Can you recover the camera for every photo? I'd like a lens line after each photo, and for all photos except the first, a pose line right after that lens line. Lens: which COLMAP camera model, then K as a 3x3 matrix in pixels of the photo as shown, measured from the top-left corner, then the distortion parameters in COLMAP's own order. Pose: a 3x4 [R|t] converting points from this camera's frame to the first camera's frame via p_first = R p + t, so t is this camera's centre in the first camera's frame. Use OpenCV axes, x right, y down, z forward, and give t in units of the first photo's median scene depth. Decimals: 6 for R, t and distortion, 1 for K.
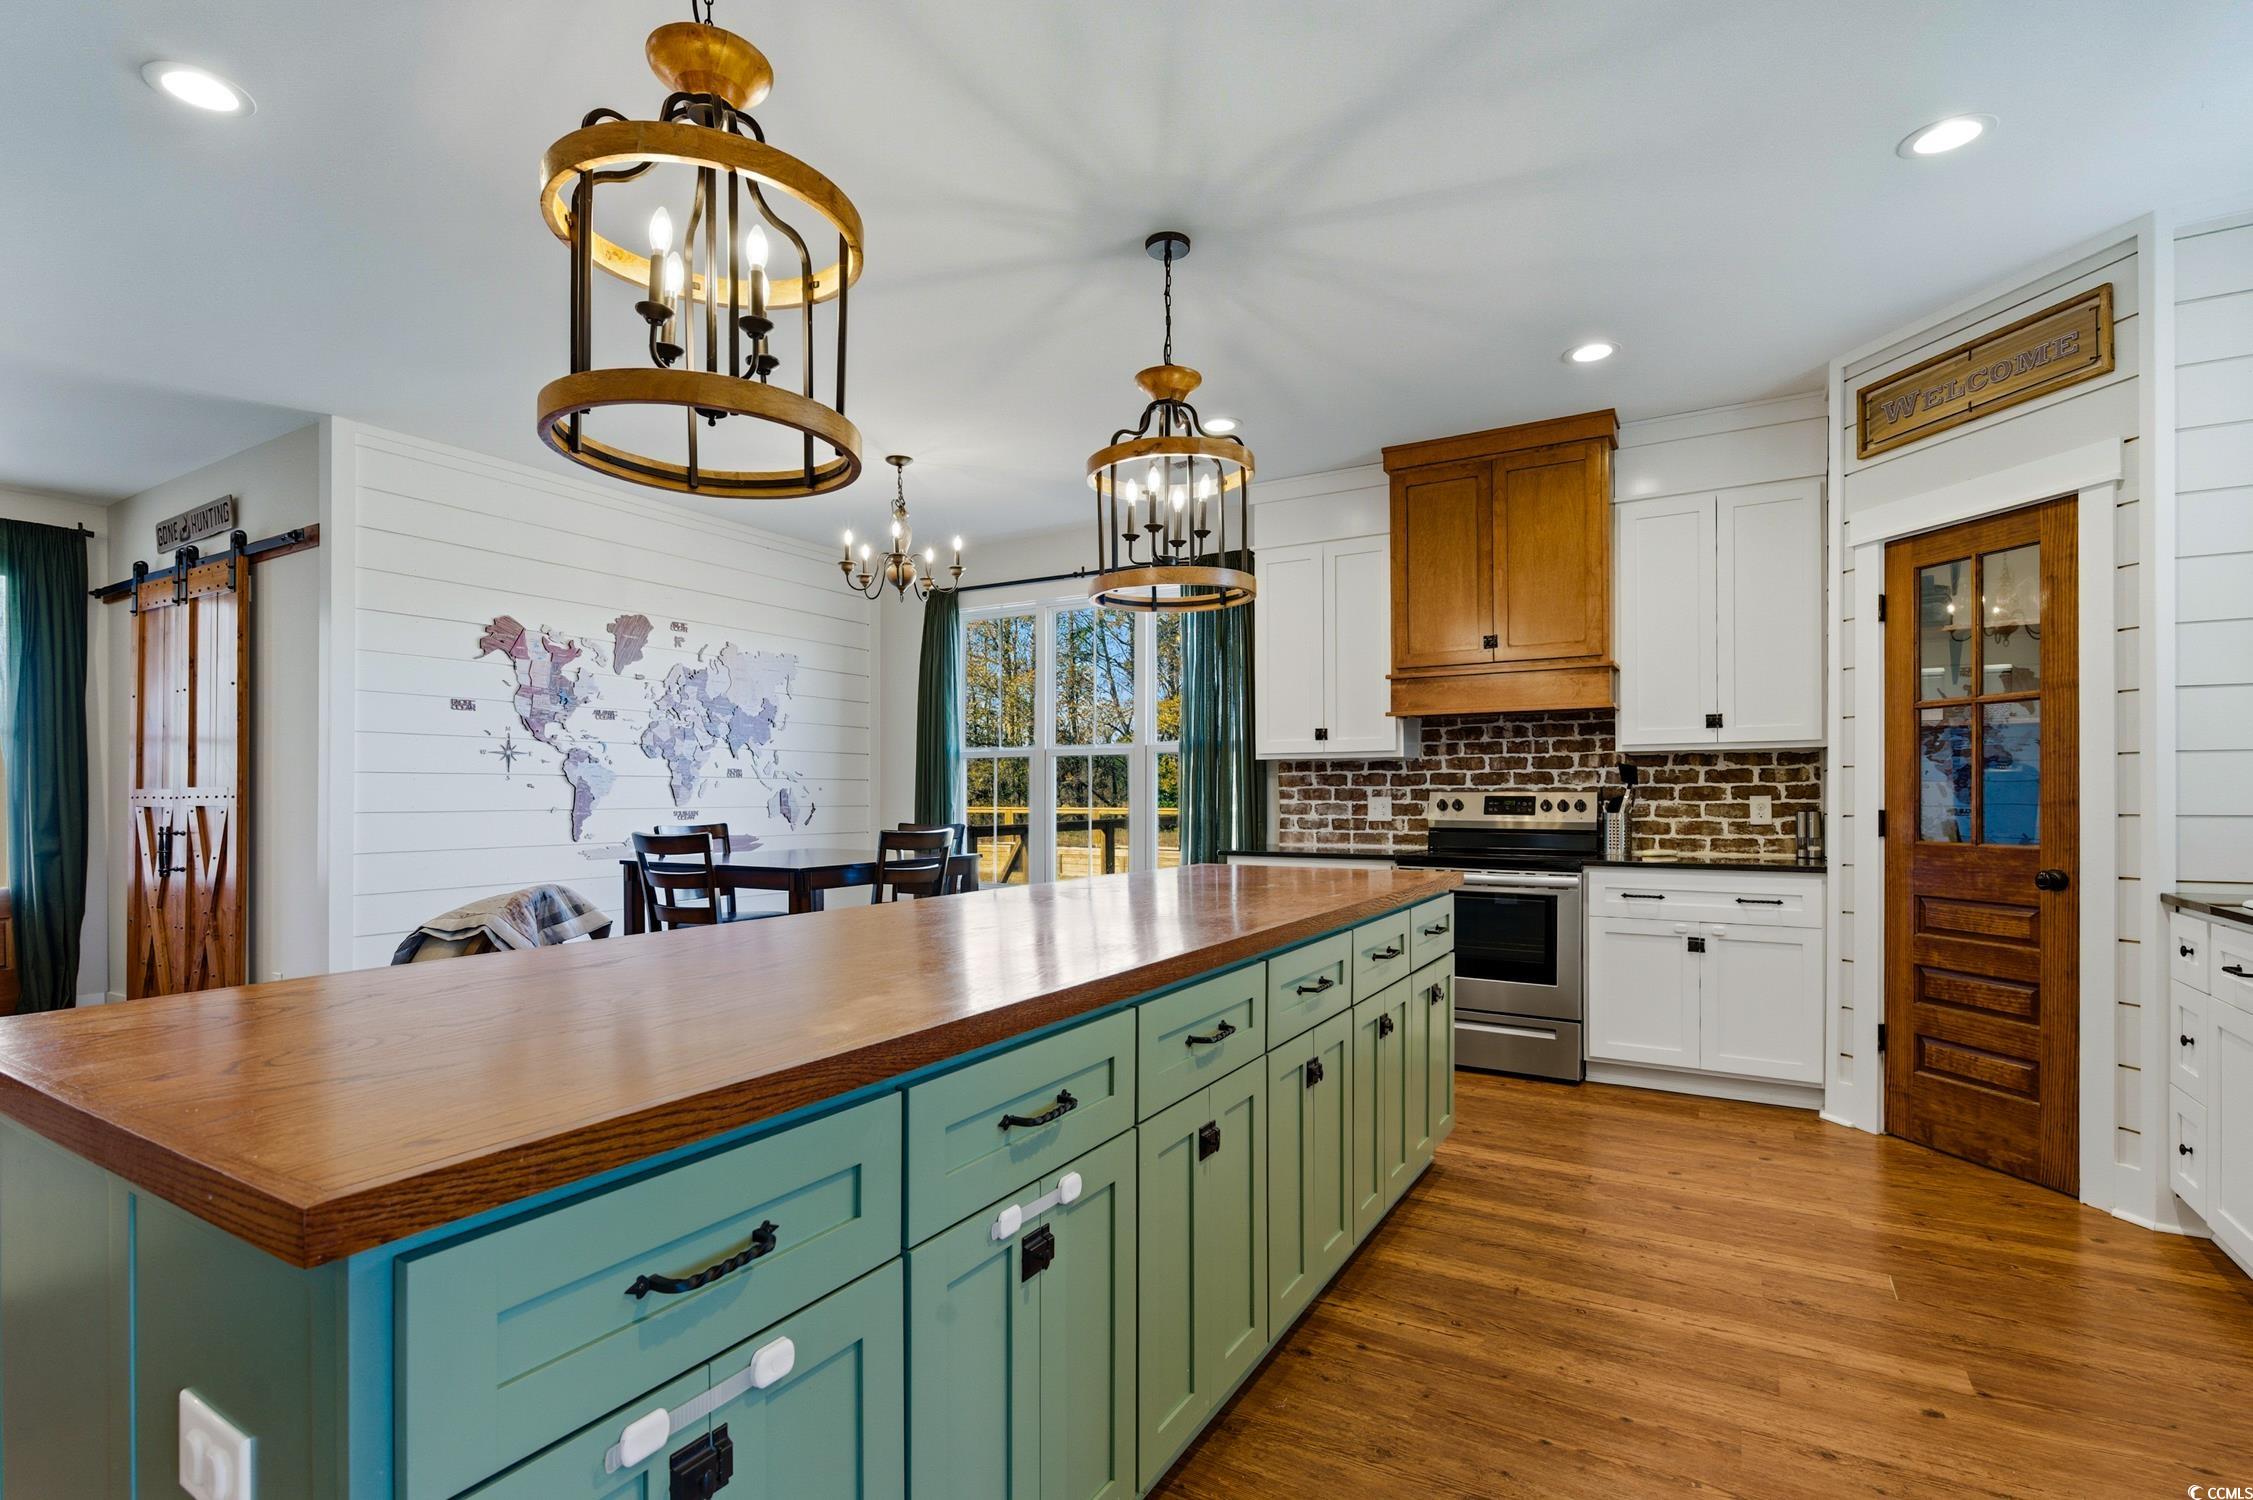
lens RADIAL K [[1044.9, 0, 1138.2], [0, 1044.9, 796.4], [0, 0, 1]] dist [-0.001119, -0.000288]
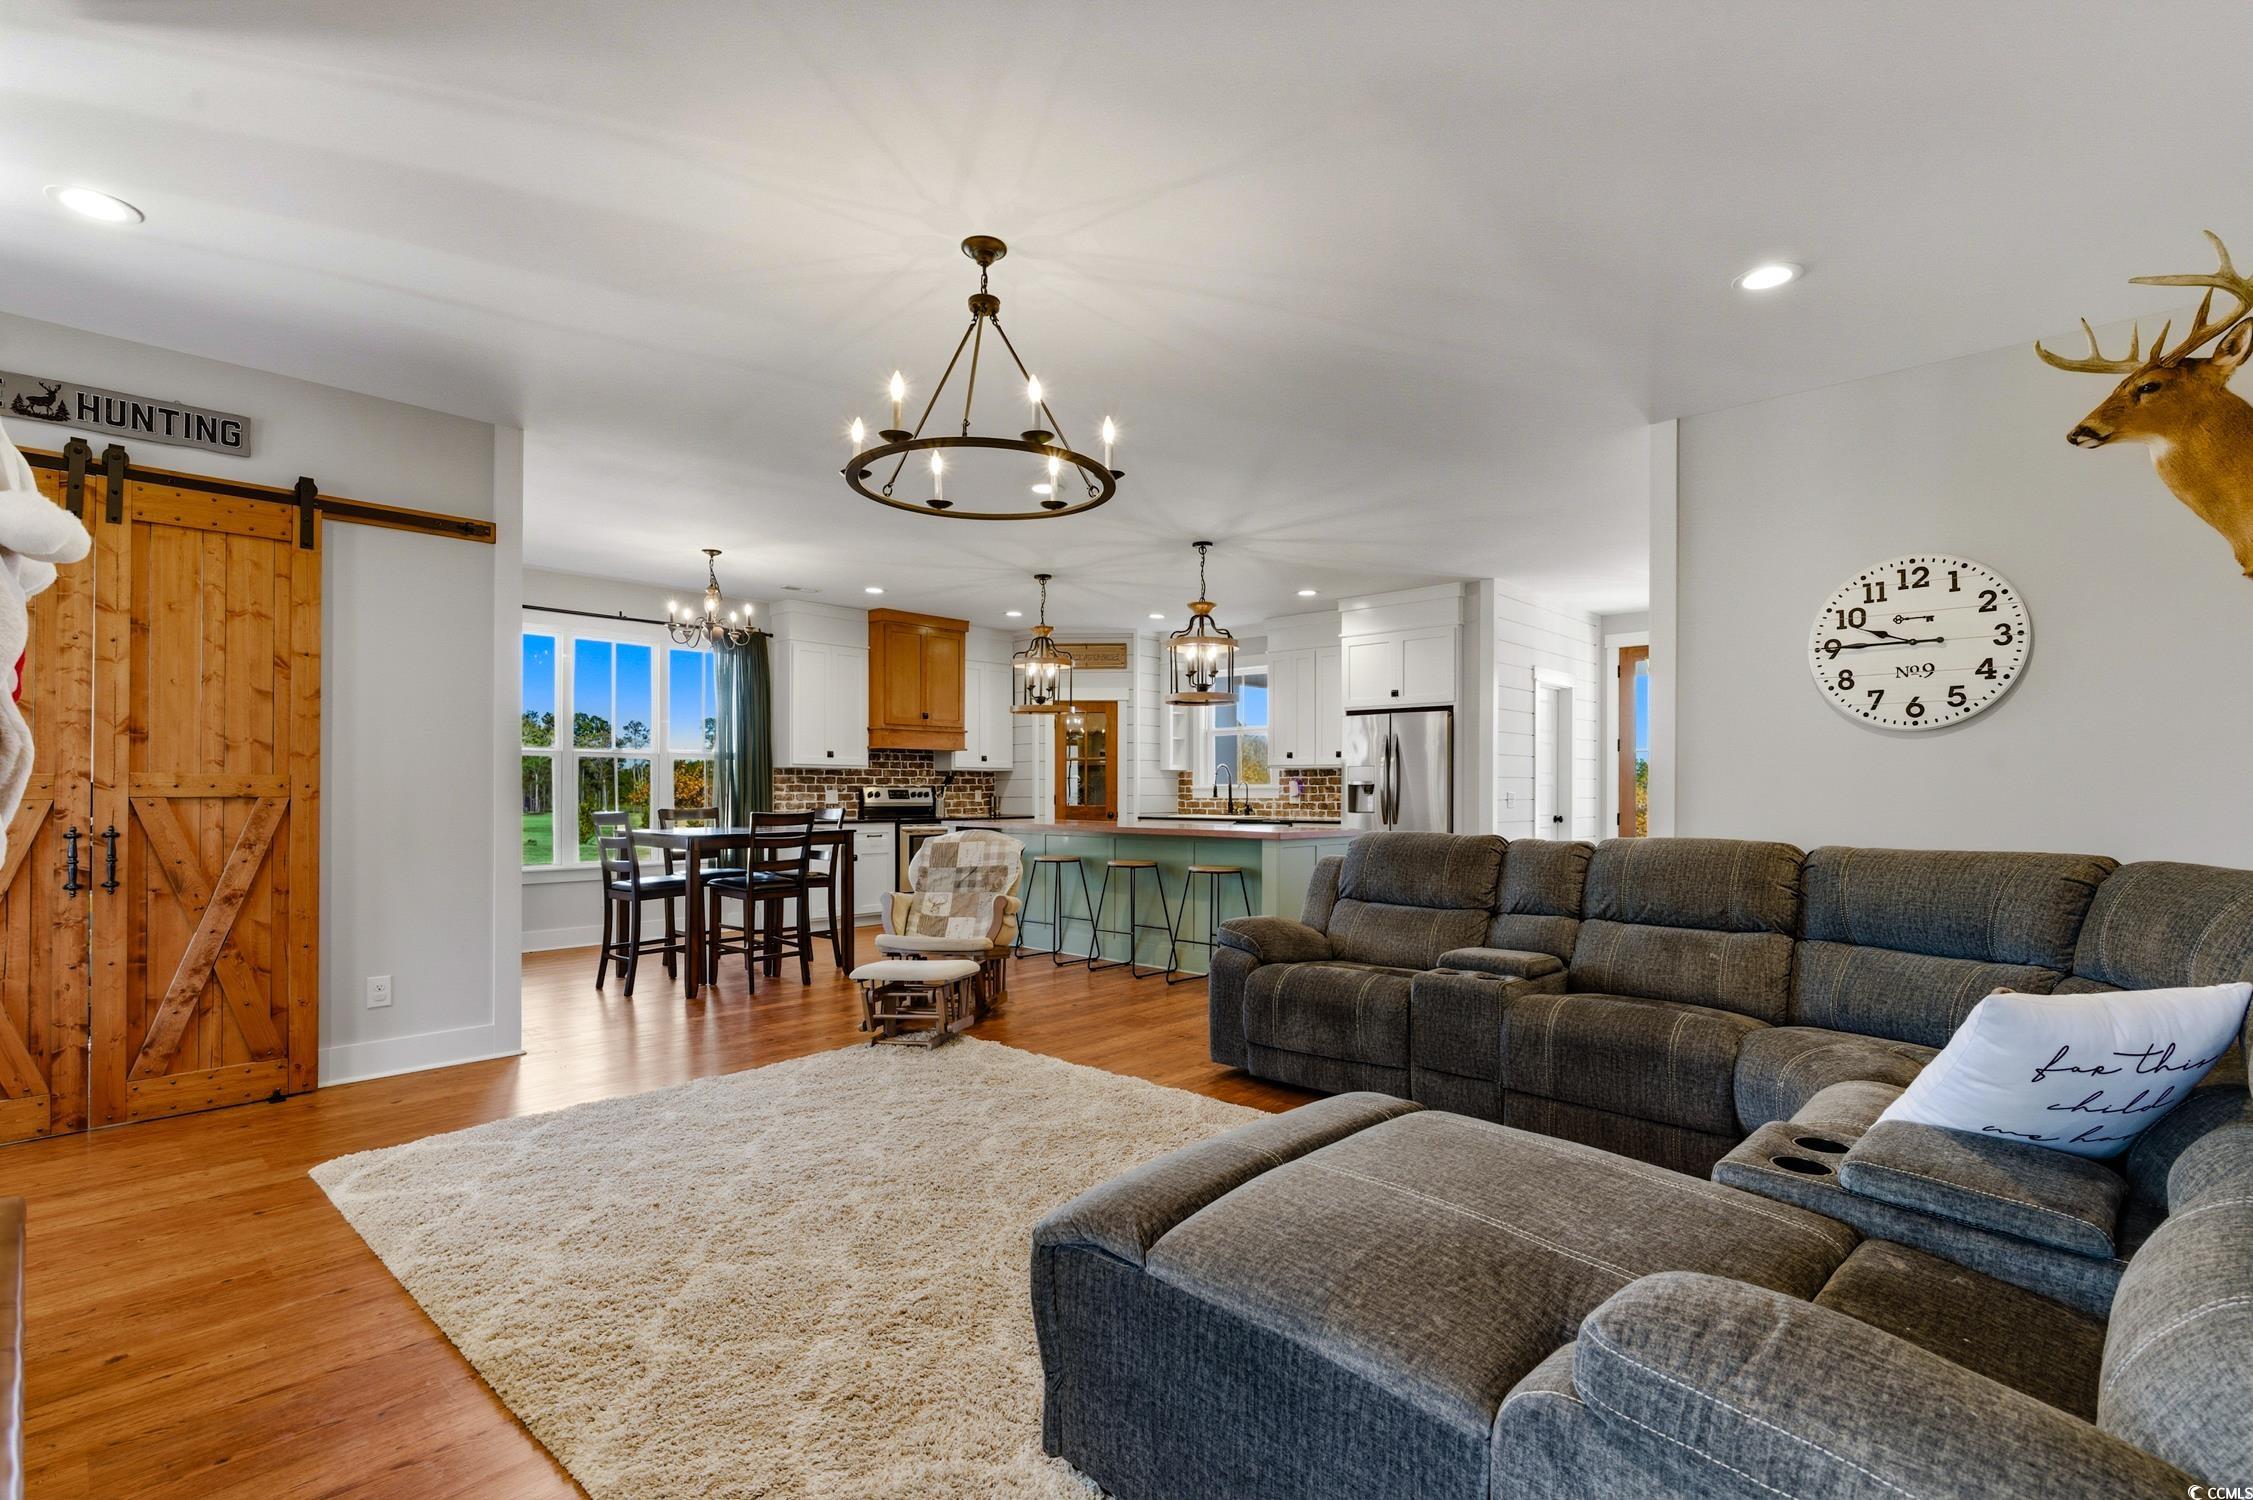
lens RADIAL K [[1046.0, 0, 1137.4], [0, 1046.0, 779.9], [0, 0, 1]] dist [-0.000558, -0.000202]
pose [[0.211916, 0.012494, 0.977208, -1.532817], [0.001381, 0.999913, -0.013083, 0.007579], [-0.977287, 0.004122, 0.211880, 0.134235]]
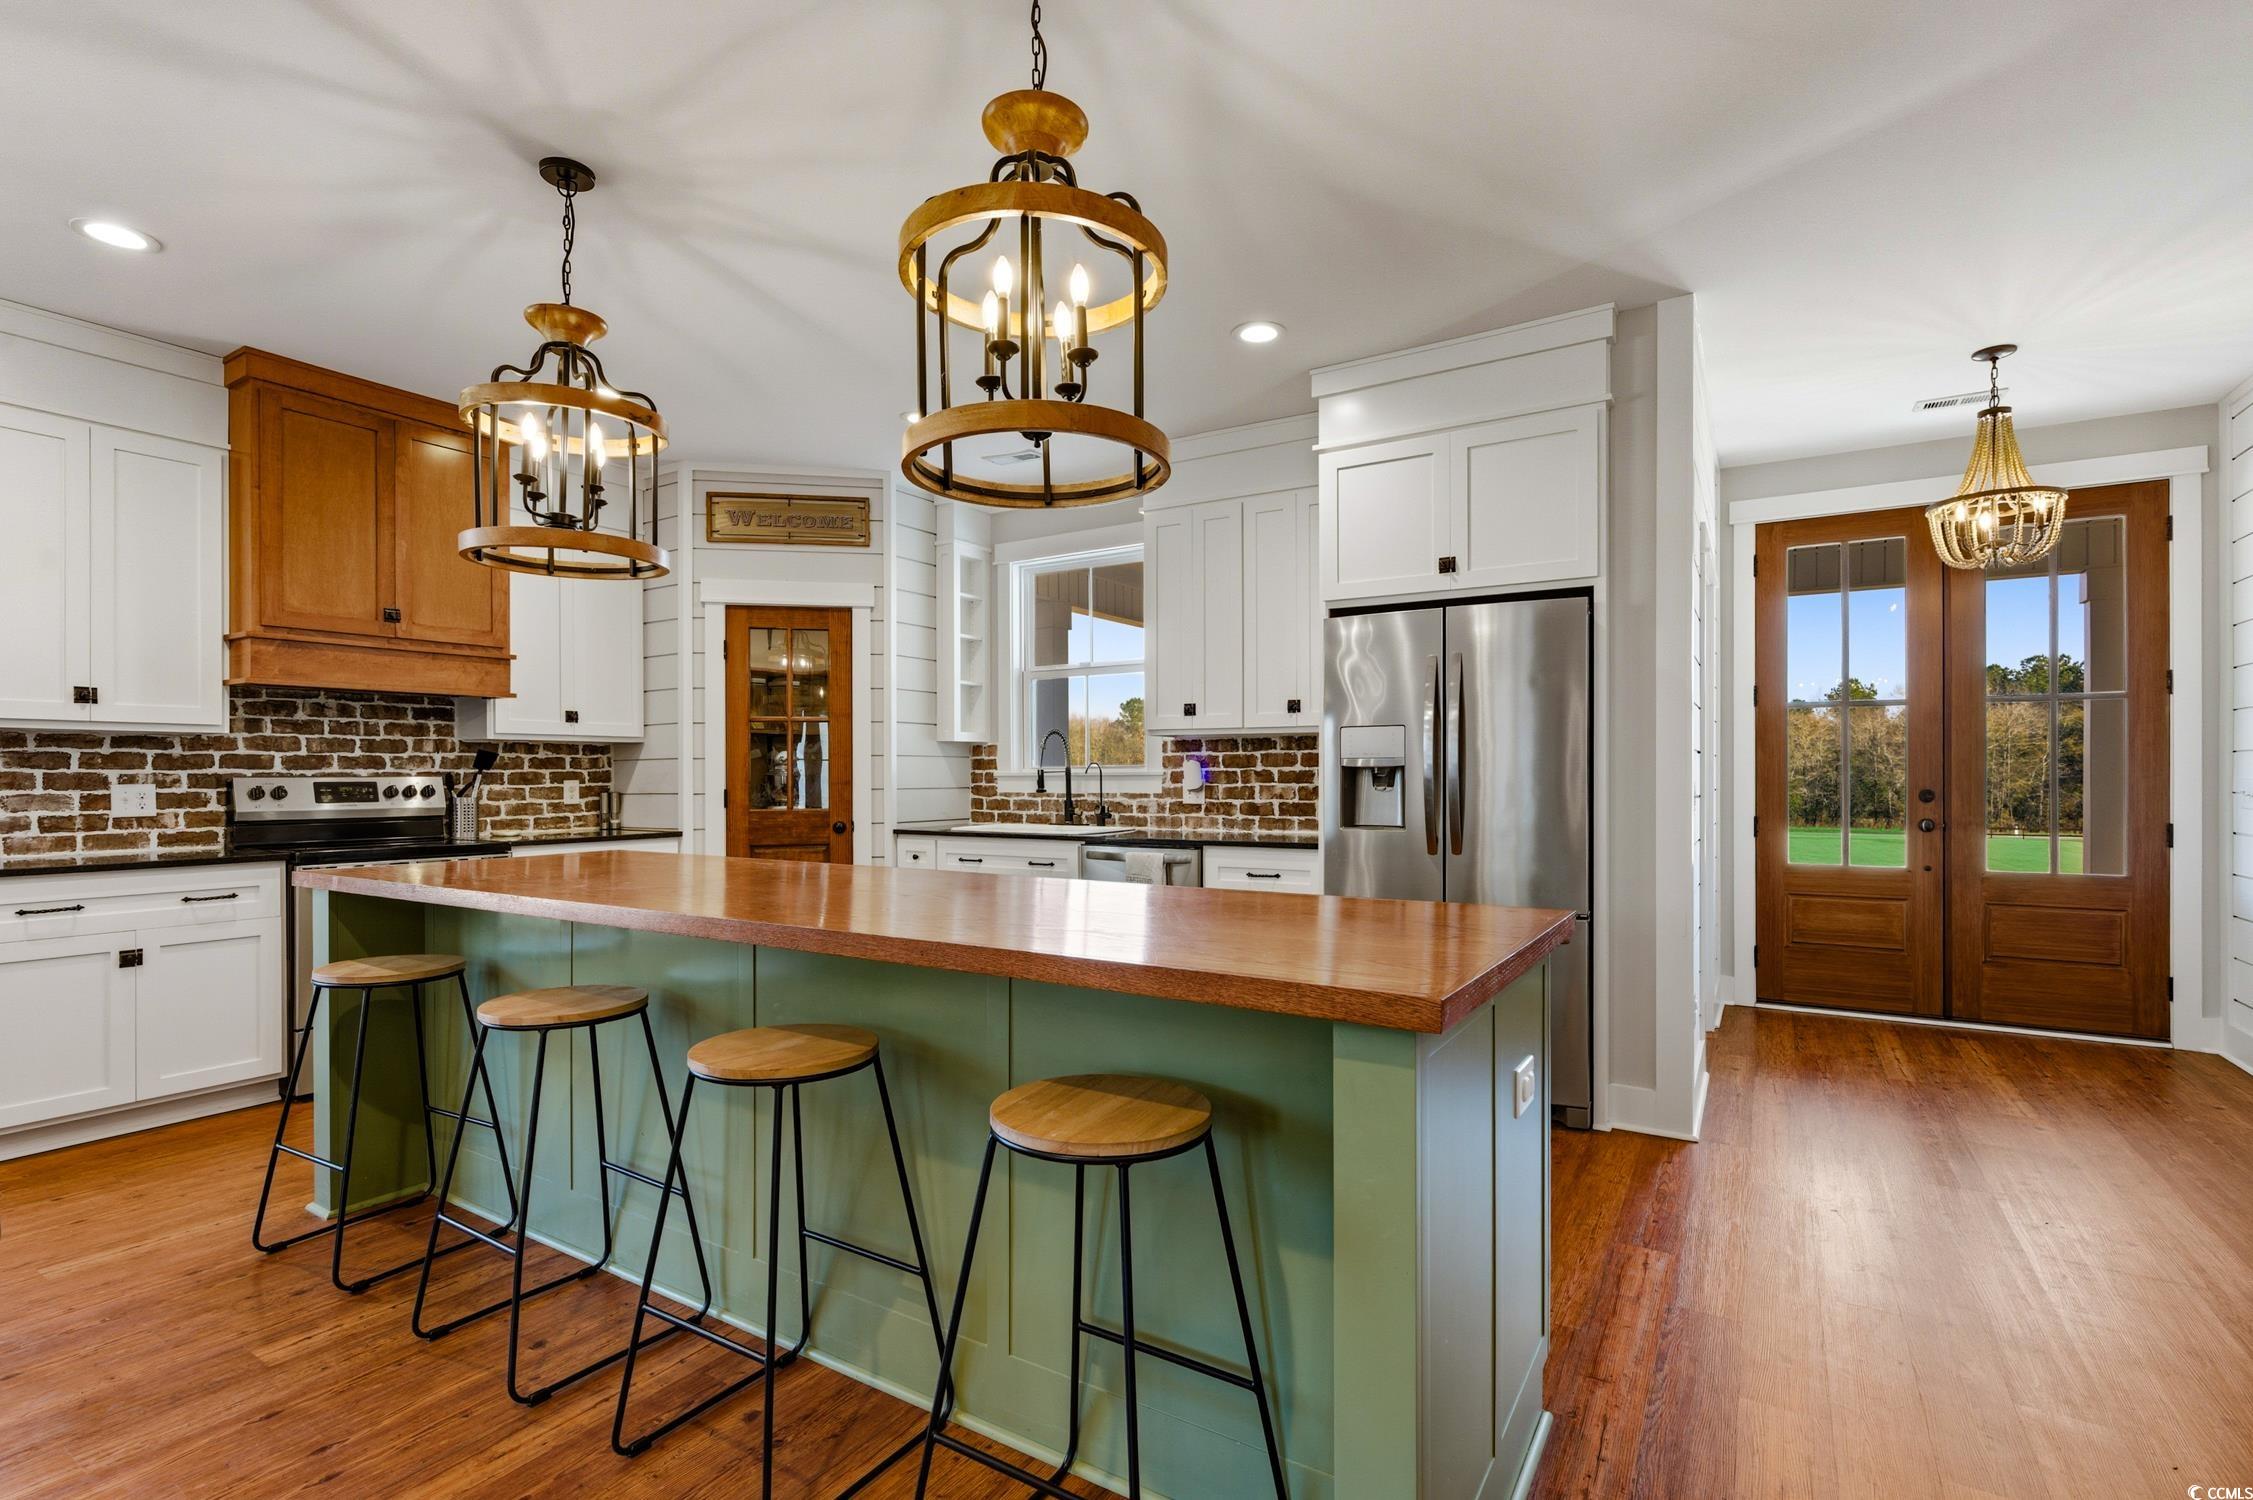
lens RADIAL K [[1027.4, 0, 1129.9], [0, 1027.4, 772.8], [0, 0, 1]] dist [-0.002015, -0.001339]
pose [[0.030188, 0.004541, 0.999534, -0.523798], [0.006531, 0.999967, -0.004740, 0.000522], [-0.999523, 0.006671, 0.030157, 0.300940]]
